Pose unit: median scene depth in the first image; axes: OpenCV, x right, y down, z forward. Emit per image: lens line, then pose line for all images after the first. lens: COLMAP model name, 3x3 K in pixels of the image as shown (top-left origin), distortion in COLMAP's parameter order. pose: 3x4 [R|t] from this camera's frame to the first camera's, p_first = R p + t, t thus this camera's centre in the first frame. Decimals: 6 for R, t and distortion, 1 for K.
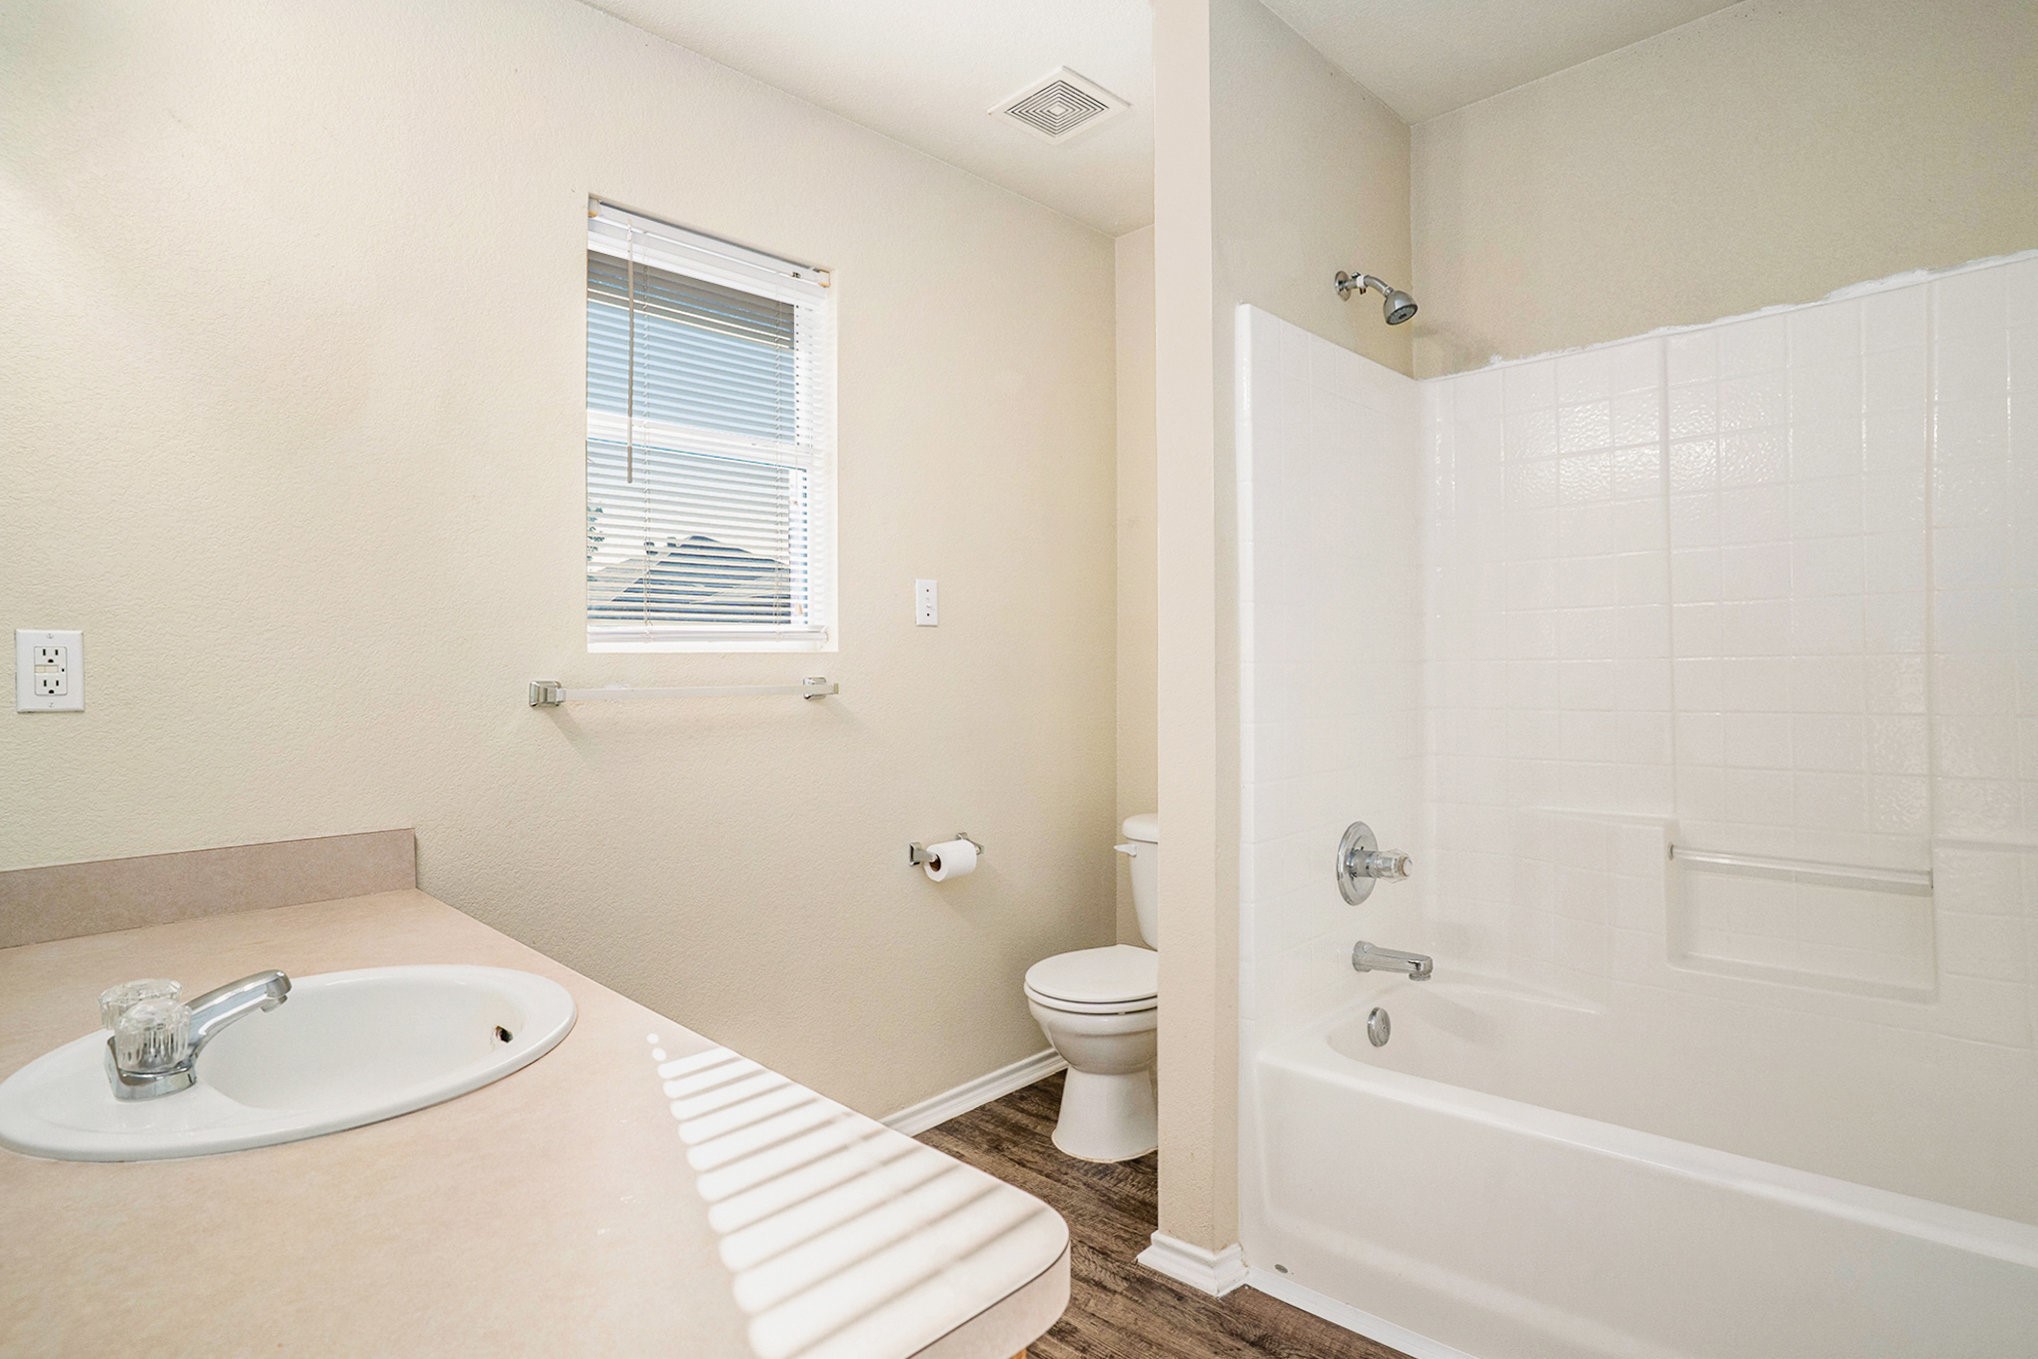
lens RADIAL K [[1025.2, 0, 1019.0], [0, 1025.2, 679.5], [0, 0, 1]] dist [-0.088314, 0.034878]
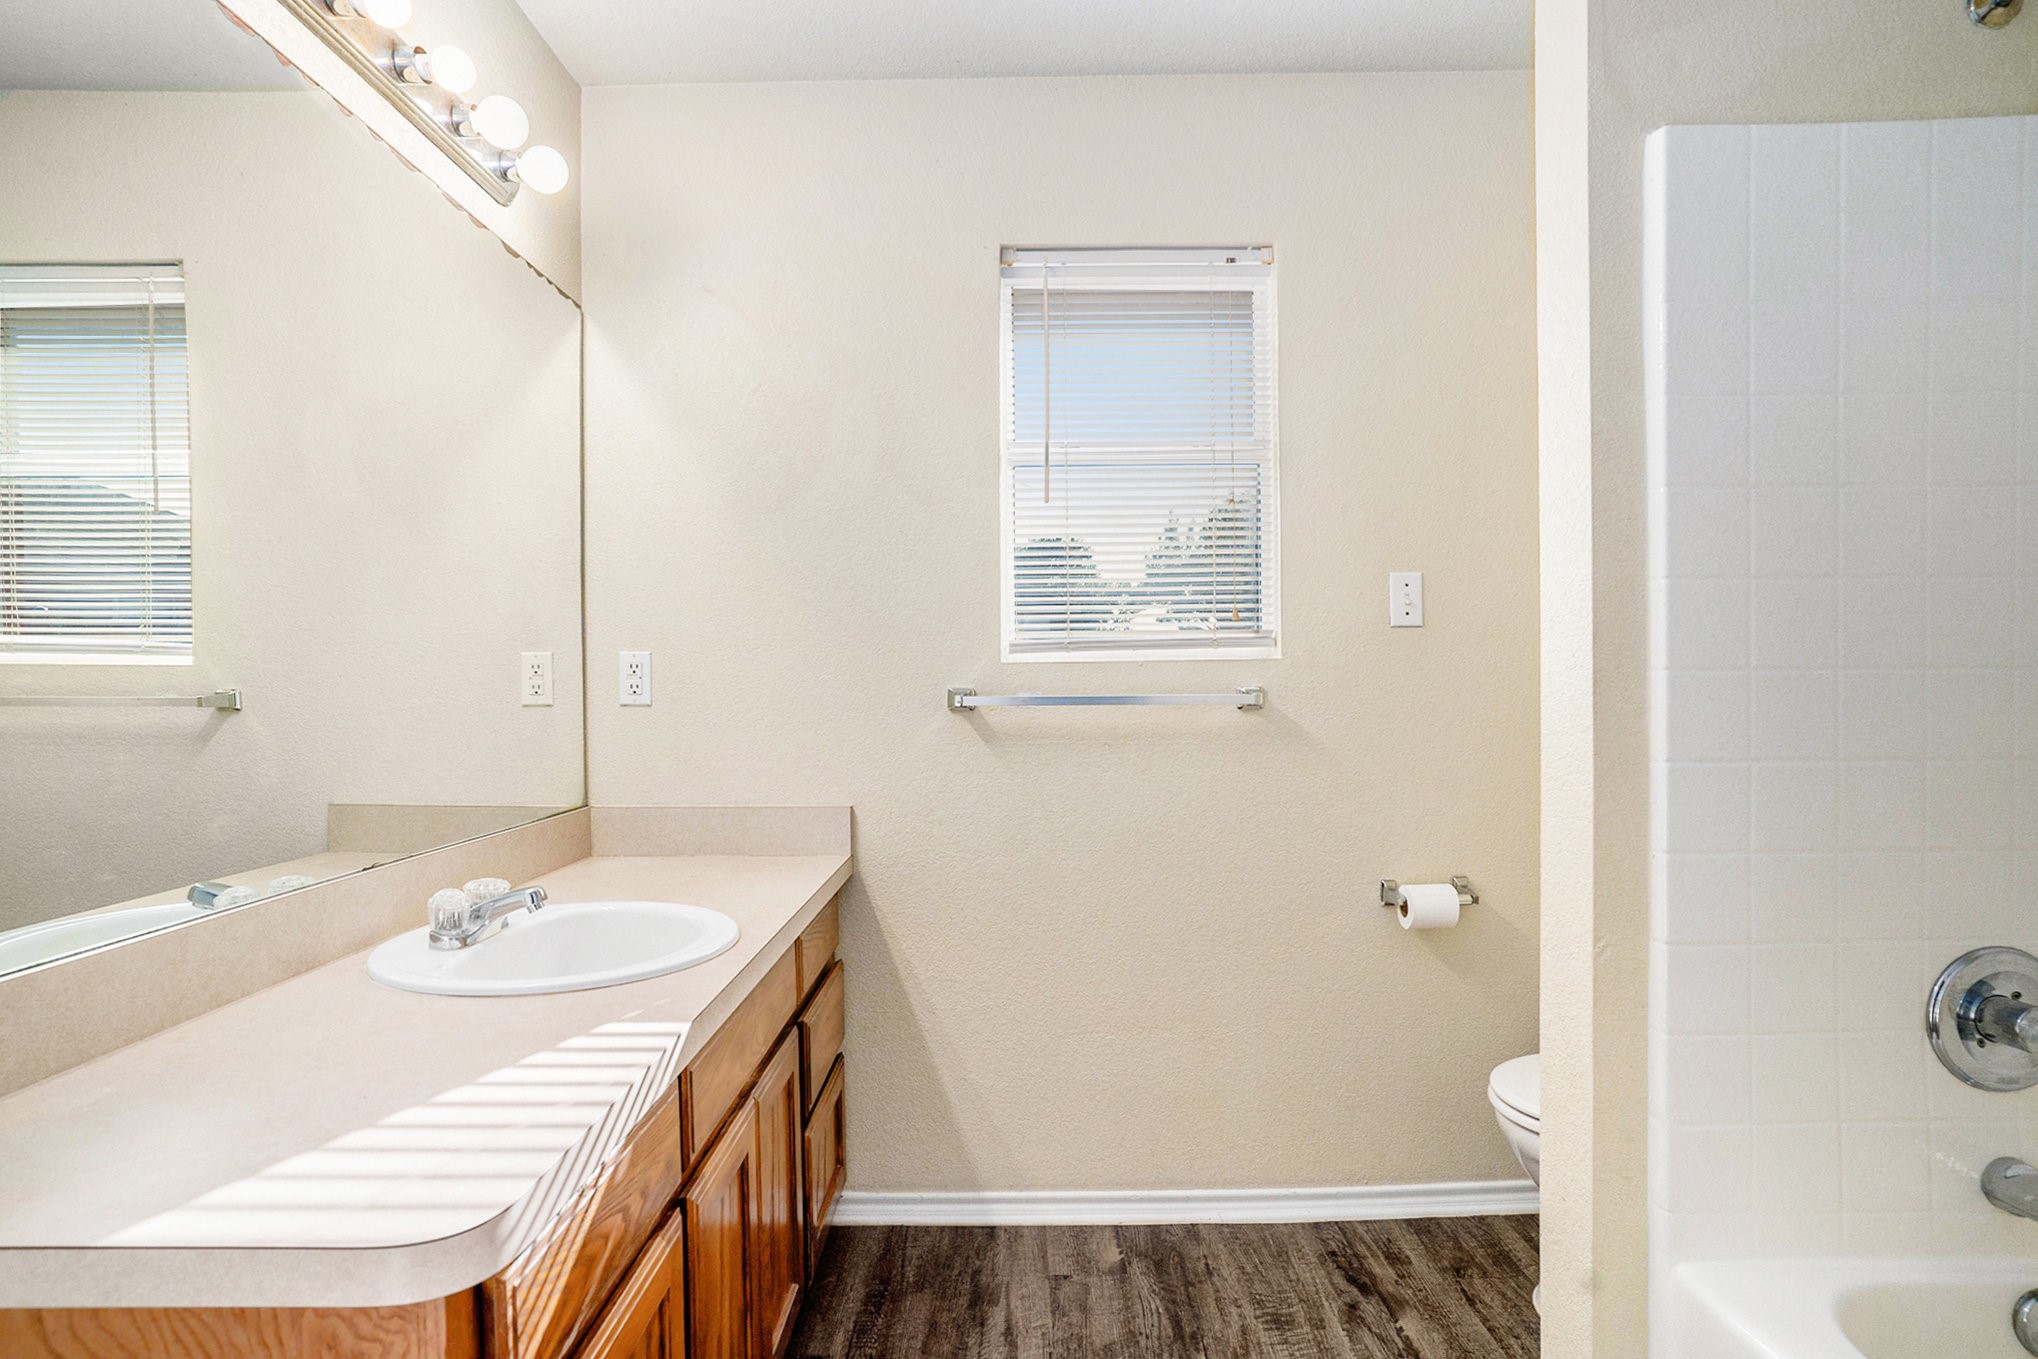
lens RADIAL K [[1025.2, 0, 1019.0], [0, 1025.2, 679.5], [0, 0, 1]] dist [-0.088314, 0.034878]
pose [[0.681926, 0.000993, -0.731421, 0.377357], [-0.007176, 0.999960, -0.005333, -0.001934], [0.731386, 0.008885, 0.681906, 0.239802]]
